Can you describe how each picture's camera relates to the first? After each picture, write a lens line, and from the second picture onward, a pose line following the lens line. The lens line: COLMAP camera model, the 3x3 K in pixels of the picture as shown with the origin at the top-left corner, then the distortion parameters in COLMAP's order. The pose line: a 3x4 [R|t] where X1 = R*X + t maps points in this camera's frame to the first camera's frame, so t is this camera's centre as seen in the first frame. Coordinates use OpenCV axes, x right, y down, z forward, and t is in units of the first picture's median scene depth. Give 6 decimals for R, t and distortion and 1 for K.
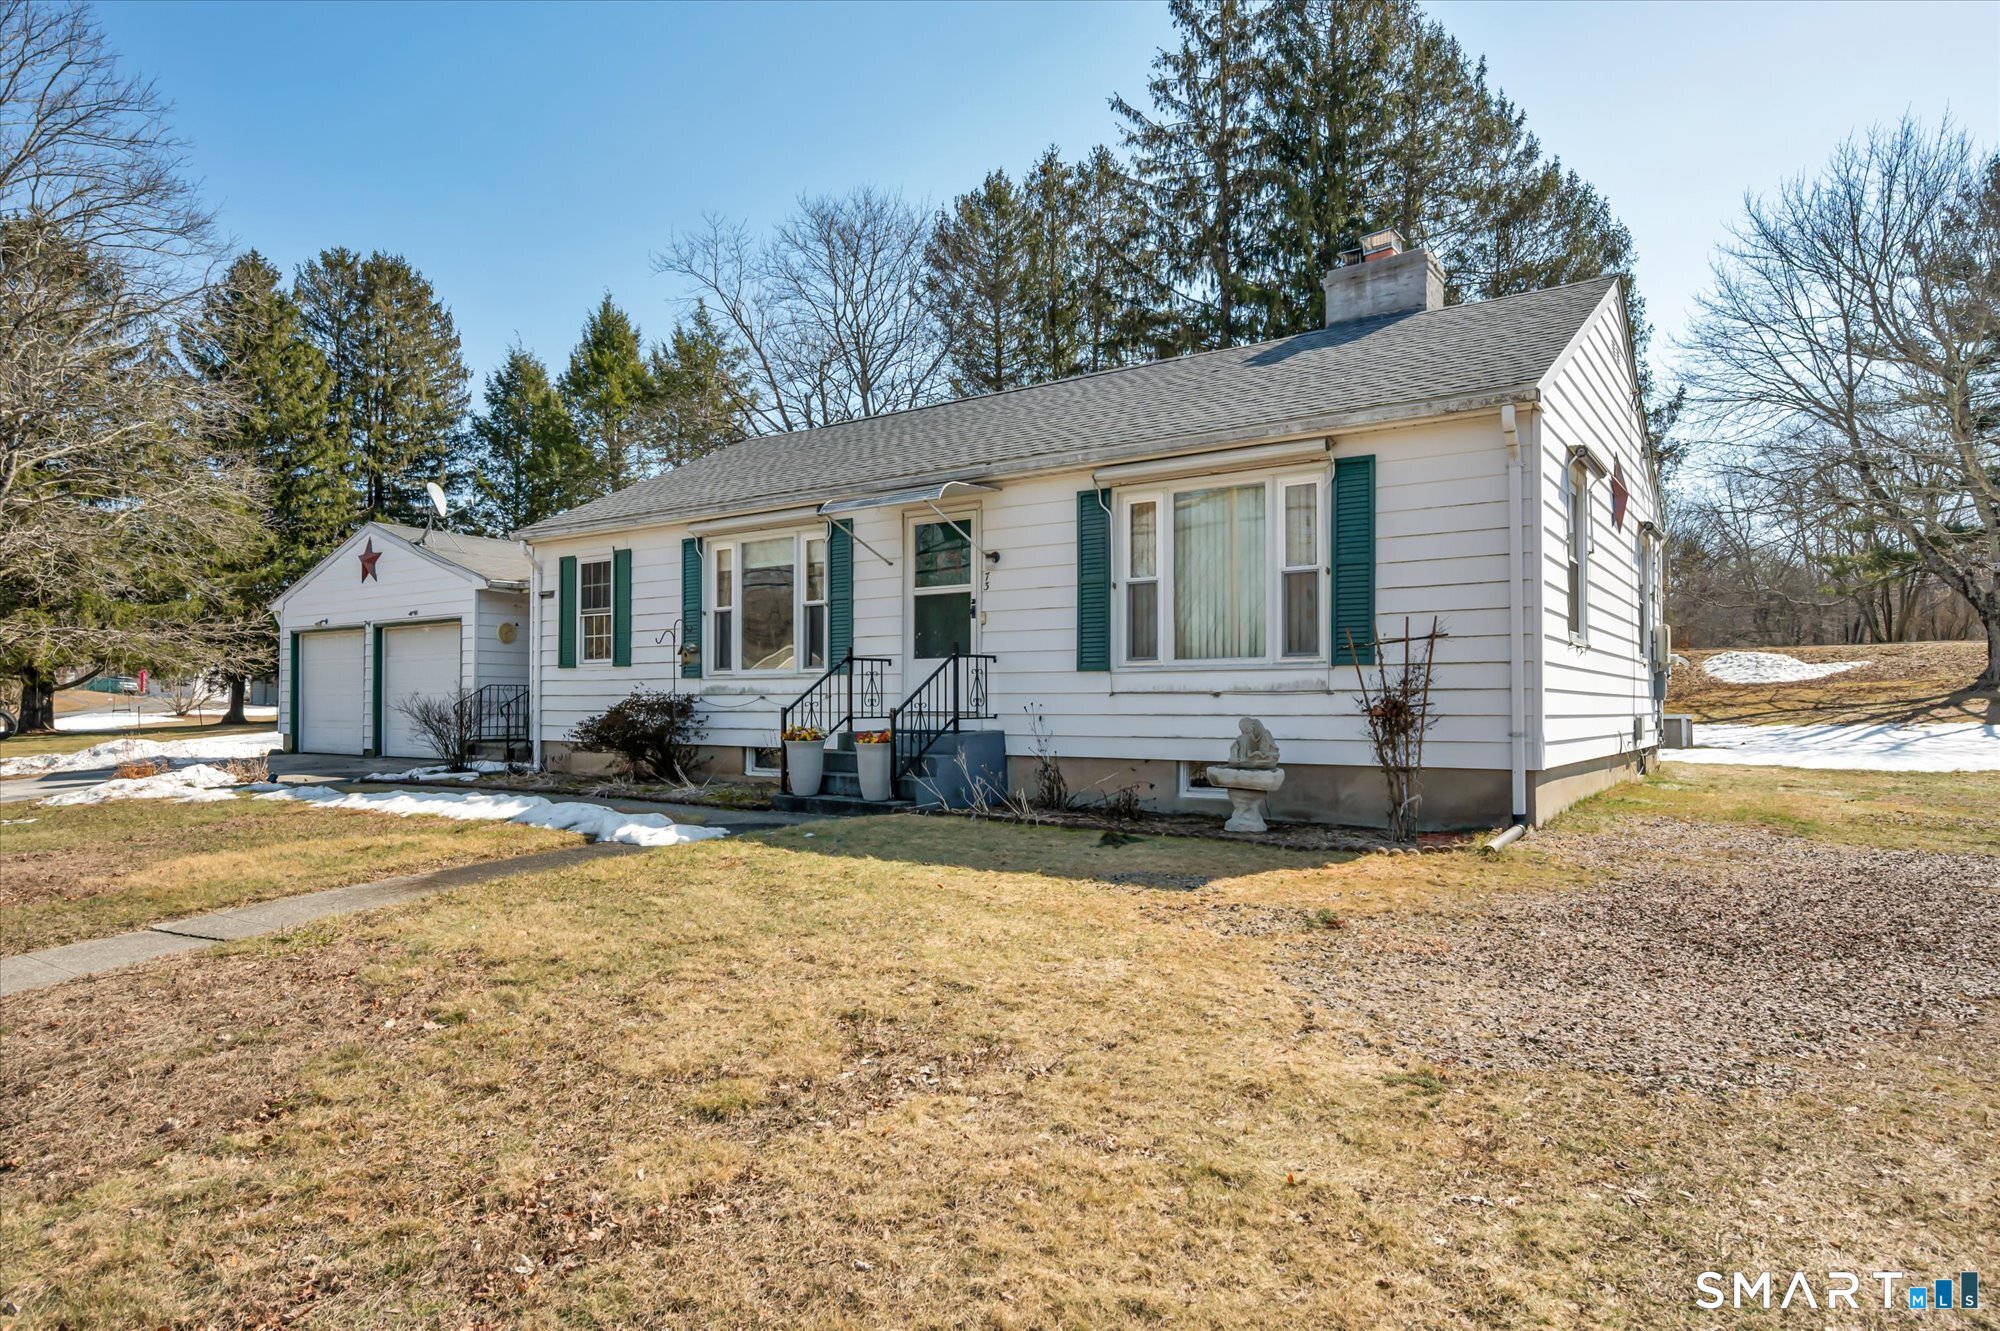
lens RADIAL K [[1212.6, 0, 956.3], [0, 1212.6, 668.6], [0, 0, 1]] dist [-0.007297, -0.000912]
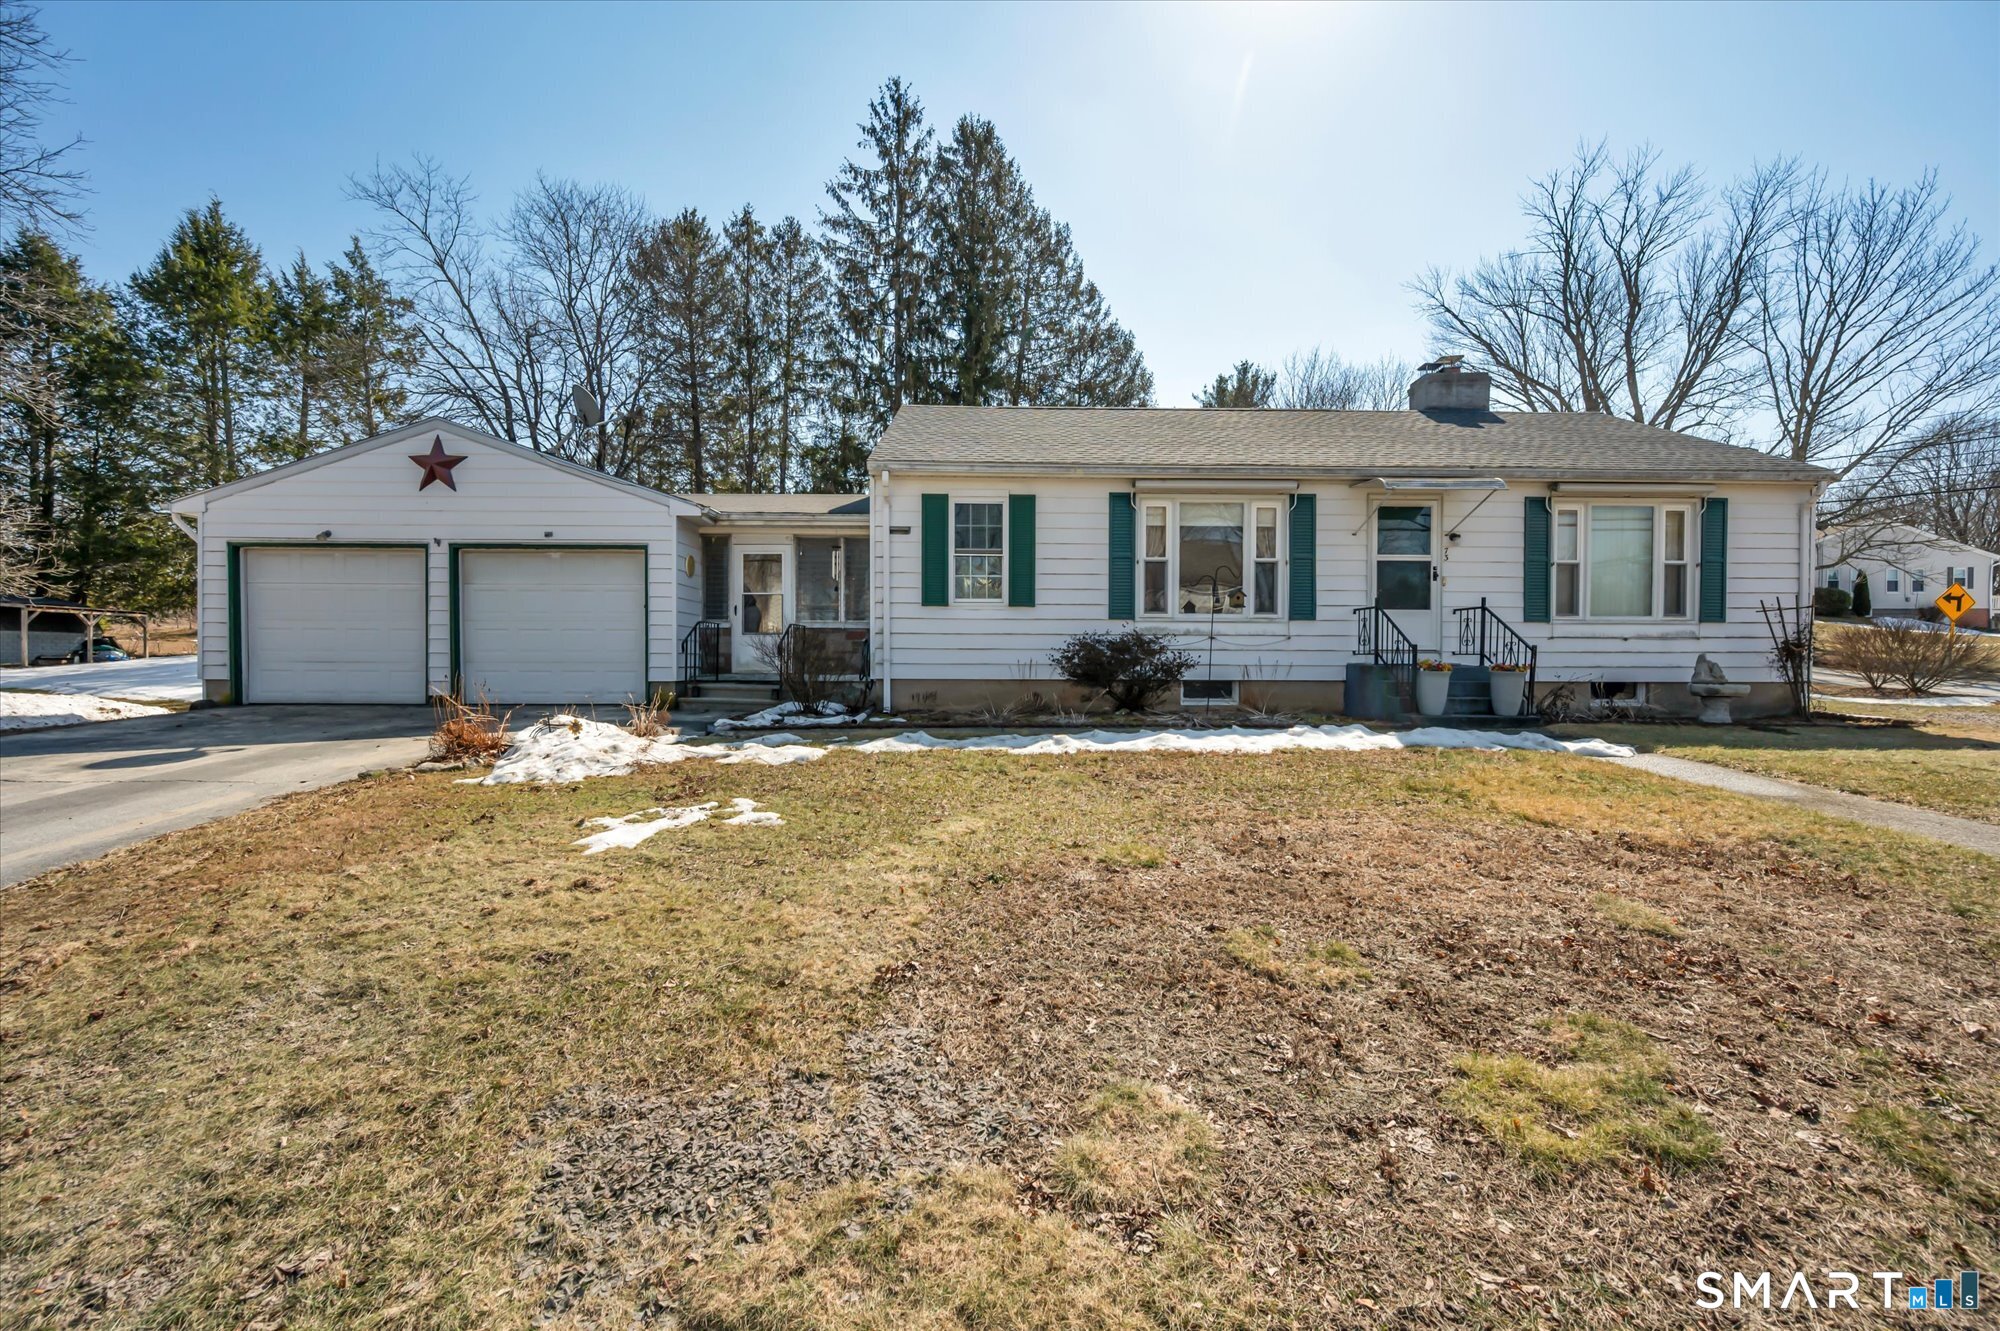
lens RADIAL K [[807.3, 0, 1002.8], [0, 807.3, 661.3], [0, 0, 1]] dist [-0.000976, -0.000074]
pose [[0.786000, -0.006945, 0.618188, -0.718679], [-0.022621, 0.998944, 0.039984, 0.017961], [-0.617813, -0.045412, 0.785013, 0.454591]]
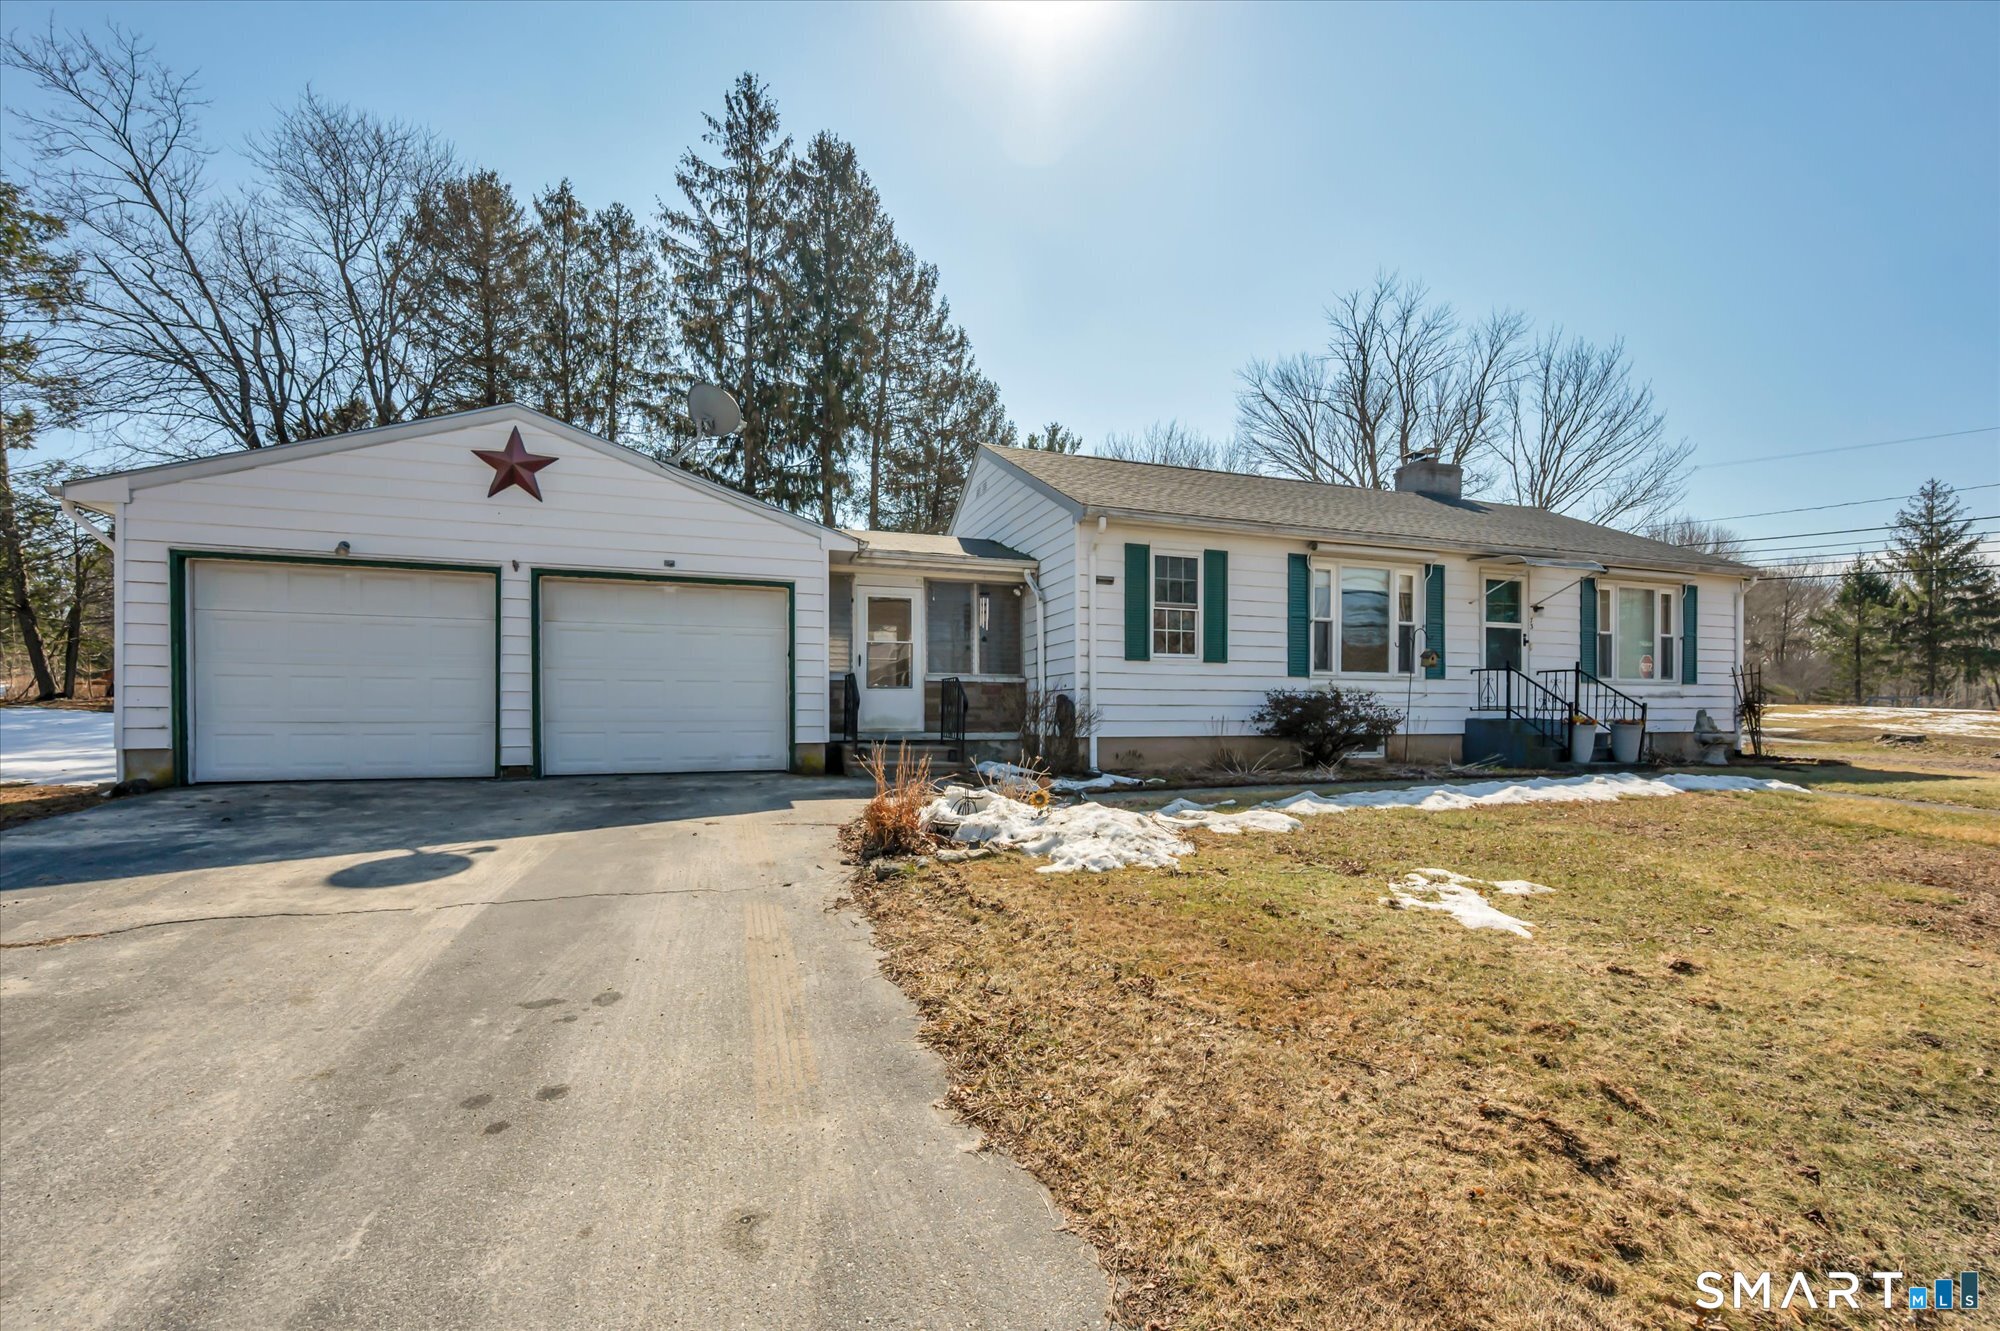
lens RADIAL K [[818.7, 0, 1002.3], [0, 818.7, 709.5], [0, 0, 1]] dist [-0.000641, -0.000061]
pose [[0.554822, -0.006256, 0.831945, -0.961000], [-0.031968, 0.999073, 0.028832, 0.024017], [-0.831355, -0.042592, 0.554108, 0.754609]]
